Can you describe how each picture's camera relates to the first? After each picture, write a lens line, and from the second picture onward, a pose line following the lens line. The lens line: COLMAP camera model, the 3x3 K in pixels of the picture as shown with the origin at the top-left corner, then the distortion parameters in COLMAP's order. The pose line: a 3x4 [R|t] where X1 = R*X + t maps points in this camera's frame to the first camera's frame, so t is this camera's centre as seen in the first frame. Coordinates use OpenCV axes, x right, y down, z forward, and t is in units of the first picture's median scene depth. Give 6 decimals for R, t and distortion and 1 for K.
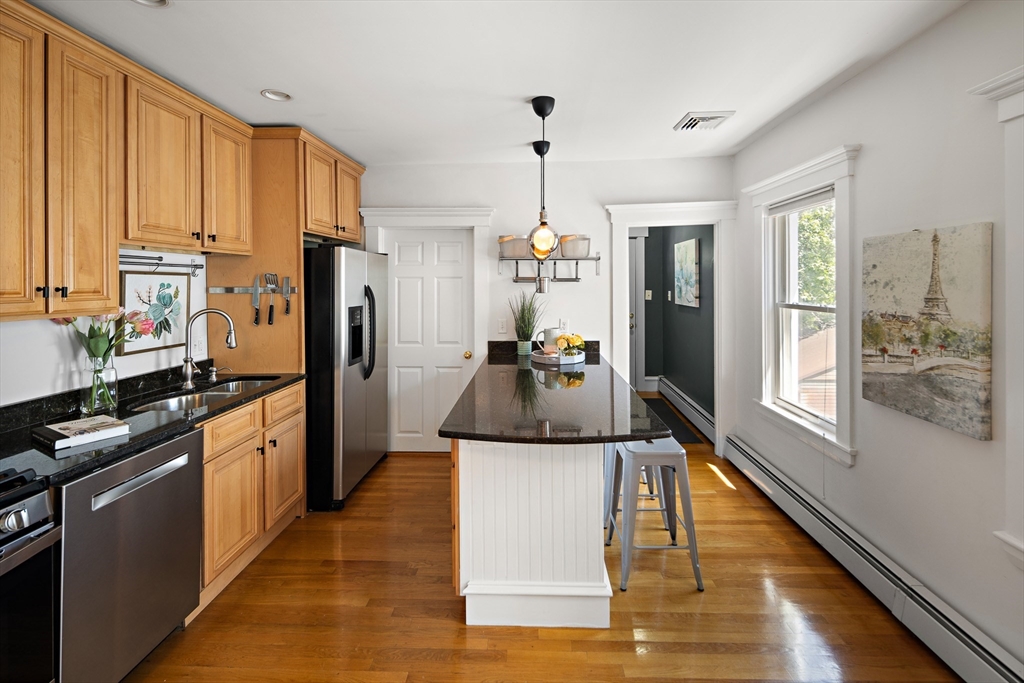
lens RADIAL K [[451.0, 0, 519.6], [0, 451.0, 282.9], [0, 0, 1]] dist [-0.000097, 0.001108]
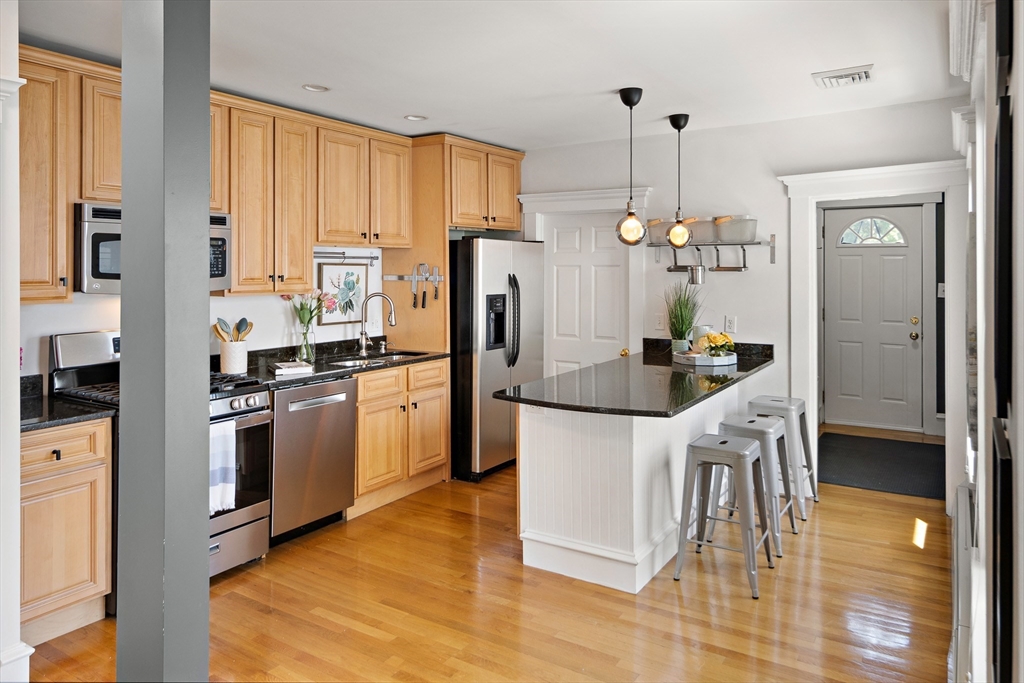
lens RADIAL K [[684.0, 0, 521.6], [0, 684.0, 266.2], [0, 0, 1]] dist [-0.000637, 0.002036]
pose [[0.864446, 0.000395, -0.502726, 0.530253], [-0.001708, 0.999996, -0.002151, -0.010810], [0.502723, 0.002718, 0.864443, -0.373784]]
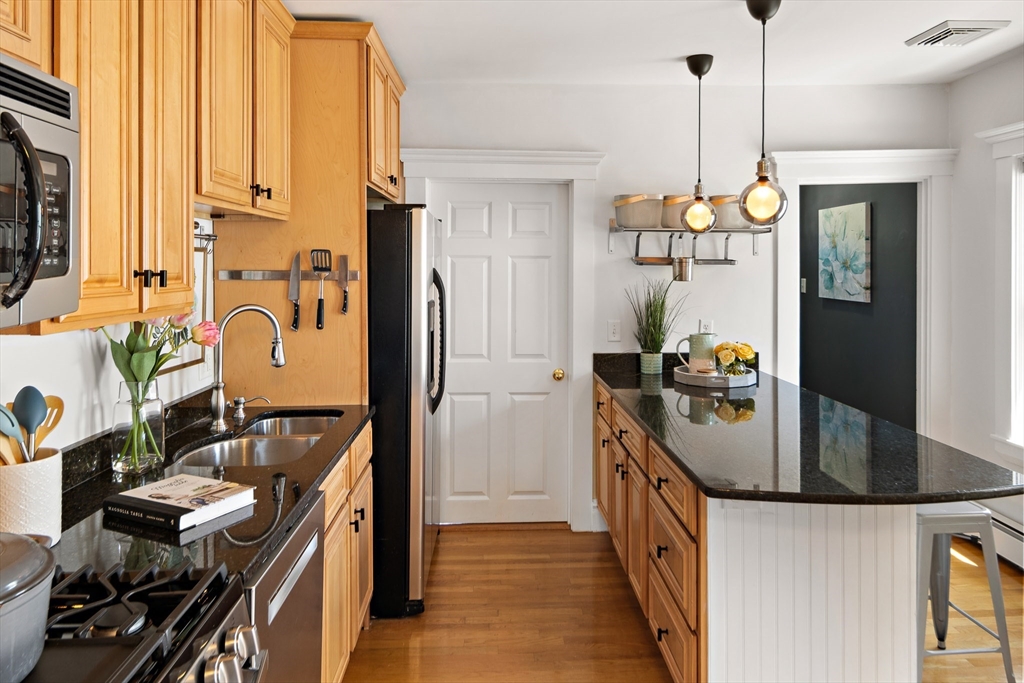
lens RADIAL K [[684.0, 0, 523.2], [0, 684.0, 264.2], [0, 0, 1]] dist [-0.000637, 0.002036]
pose [[0.996653, 0.005968, 0.081529, -0.339544], [-0.005950, 0.999982, -0.000462, -0.001042], [-0.081530, -0.000025, 0.996671, 0.009076]]
